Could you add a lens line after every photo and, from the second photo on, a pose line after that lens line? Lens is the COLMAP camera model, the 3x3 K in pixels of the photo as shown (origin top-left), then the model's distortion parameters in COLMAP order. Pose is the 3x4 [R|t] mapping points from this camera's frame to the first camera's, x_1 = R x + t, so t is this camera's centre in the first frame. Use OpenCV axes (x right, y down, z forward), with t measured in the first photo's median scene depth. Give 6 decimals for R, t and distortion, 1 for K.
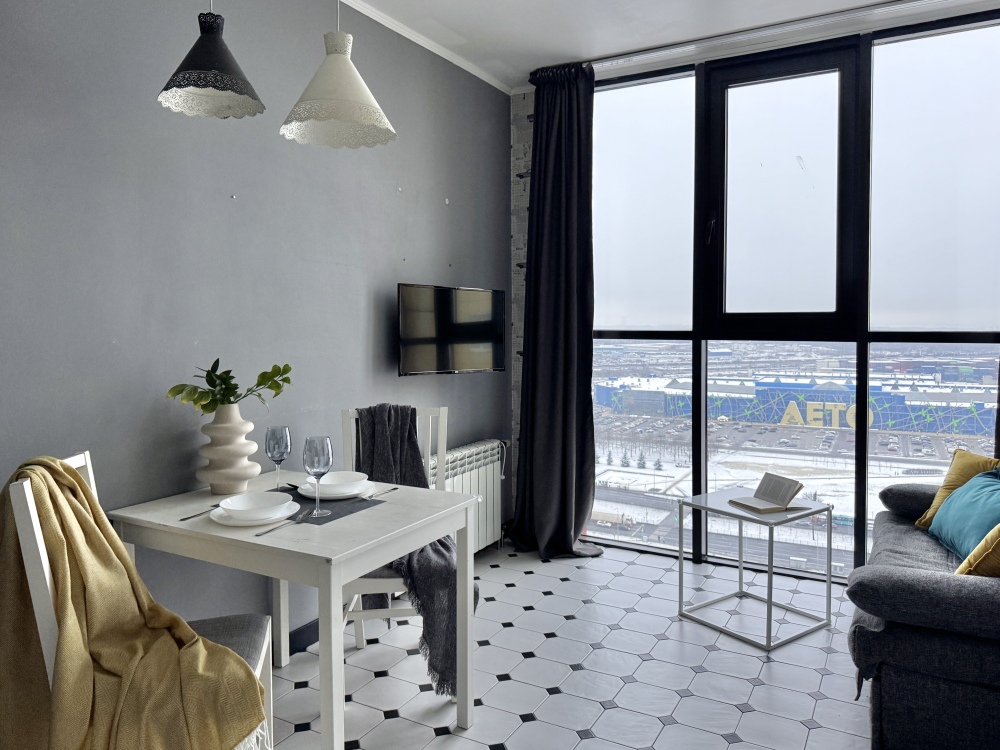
lens RADIAL K [[739.0, 0, 498.8], [0, 739.0, 318.7], [0, 0, 1]] dist [0.097113, -0.154775]
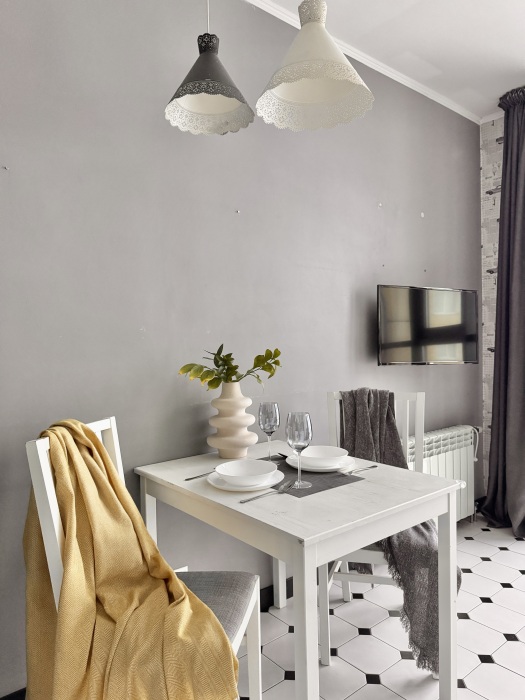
lens RADIAL K [[517.3, 0, 262.5], [0, 517.3, 350.0], [0, 0, 1]] dist [0.097113, -0.154775]
pose [[0.935792, -0.002008, -0.352548, -0.026664], [0.010810, 0.999677, 0.023000, 0.044783], [0.352388, -0.025334, 0.935511, 0.253307]]
